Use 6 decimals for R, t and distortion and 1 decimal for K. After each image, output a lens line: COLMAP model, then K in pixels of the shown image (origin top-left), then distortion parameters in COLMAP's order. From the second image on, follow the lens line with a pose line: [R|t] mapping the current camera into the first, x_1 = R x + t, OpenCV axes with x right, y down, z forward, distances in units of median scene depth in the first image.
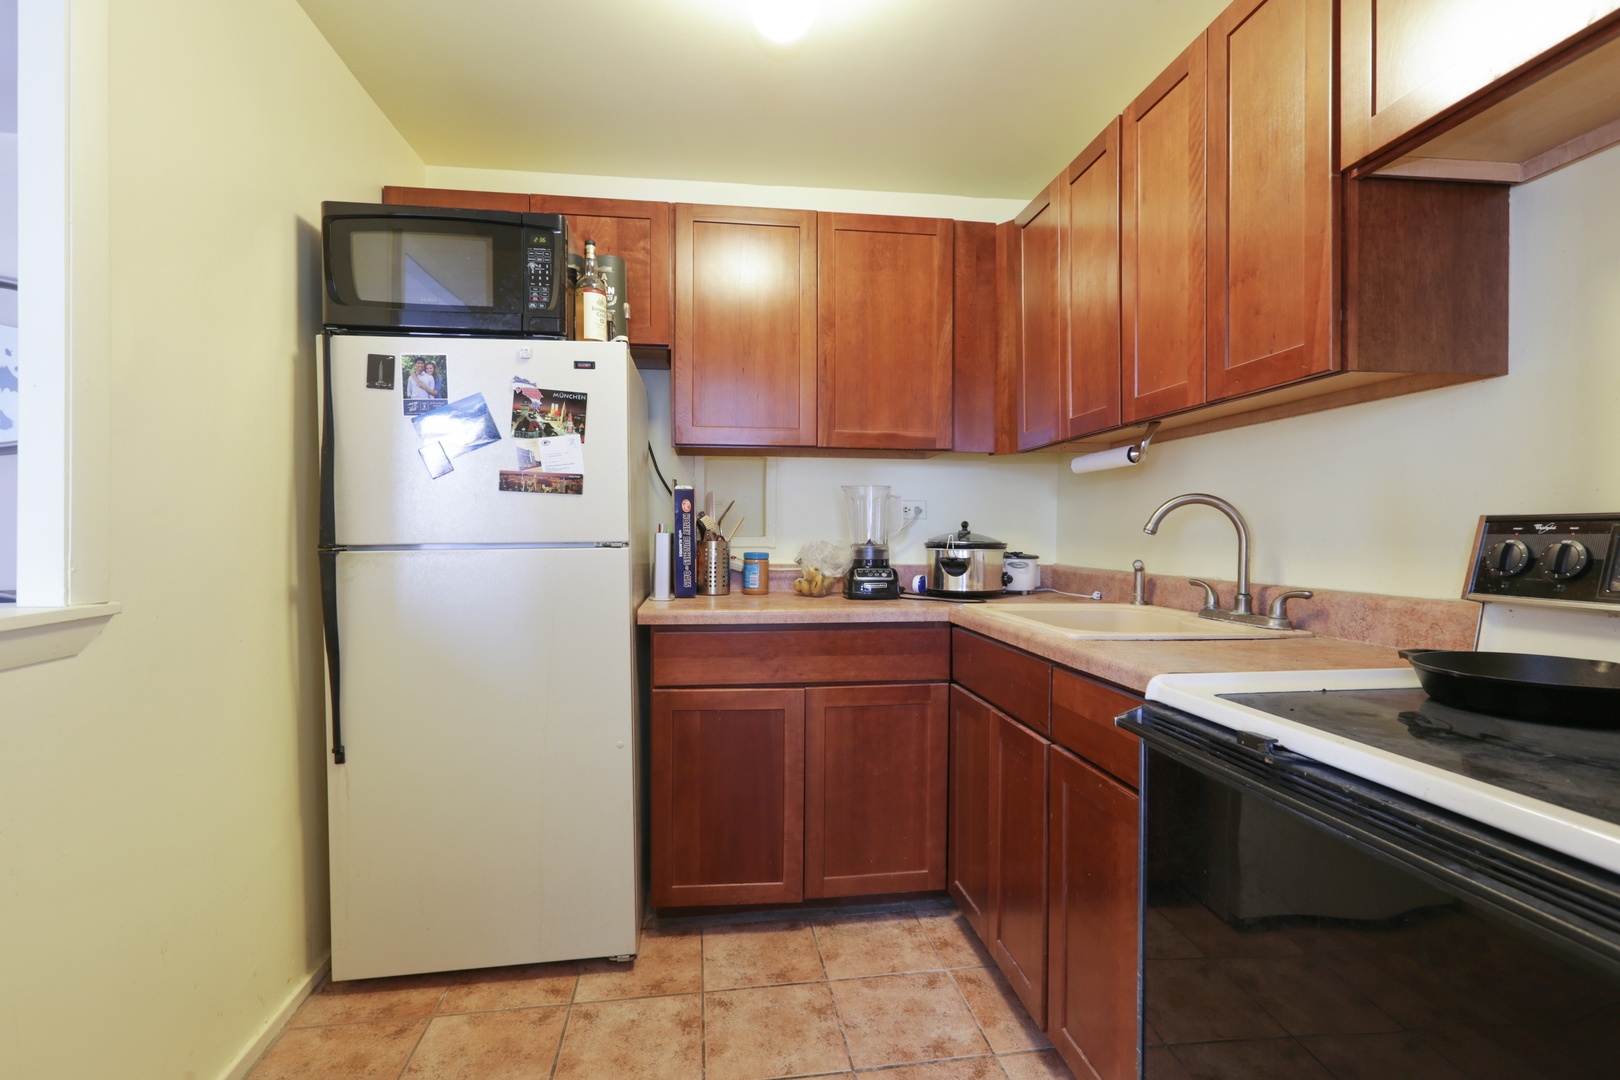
lens RADIAL K [[739.6, 0, 806.7], [0, 739.6, 534.0], [0, 0, 1]] dist [-0.003863, 0.001422]
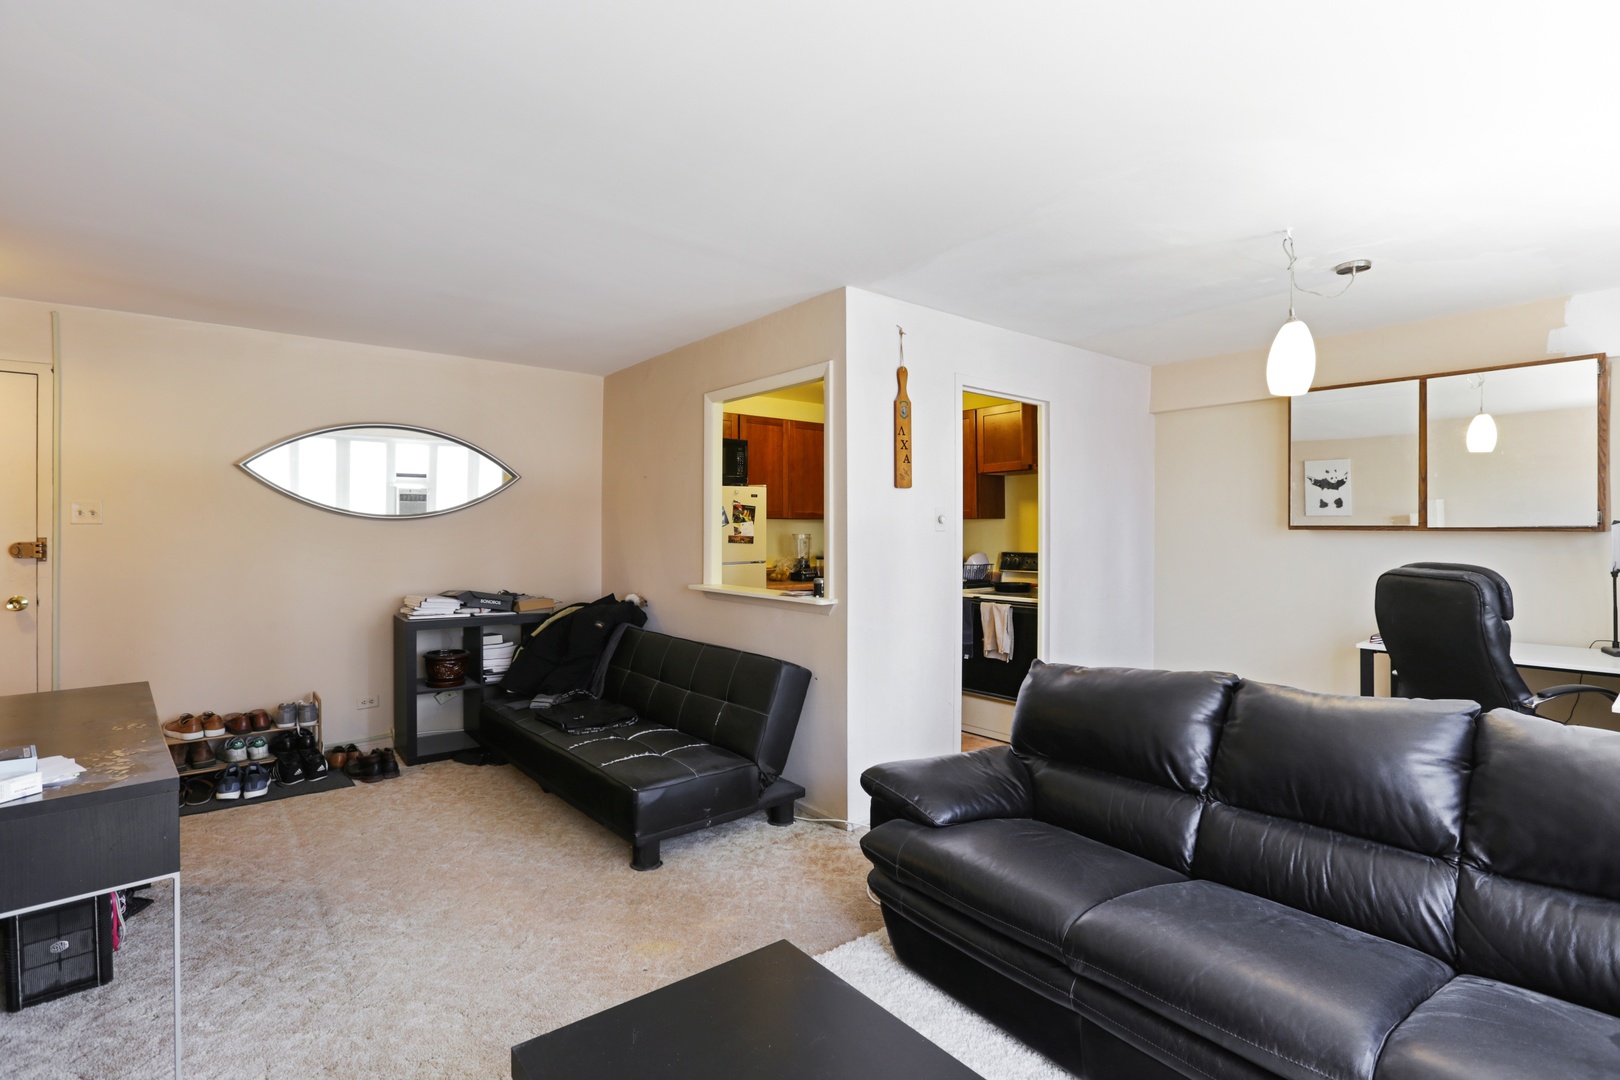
lens RADIAL K [[739.6, 0, 809.7], [0, 739.6, 532.7], [0, 0, 1]] dist [-0.003863, 0.001422]
pose [[0.853697, -0.000841, 0.520770, -1.548962], [0.002466, 0.999994, -0.002428, -0.087310], [-0.520765, 0.003357, 0.853694, -1.426439]]
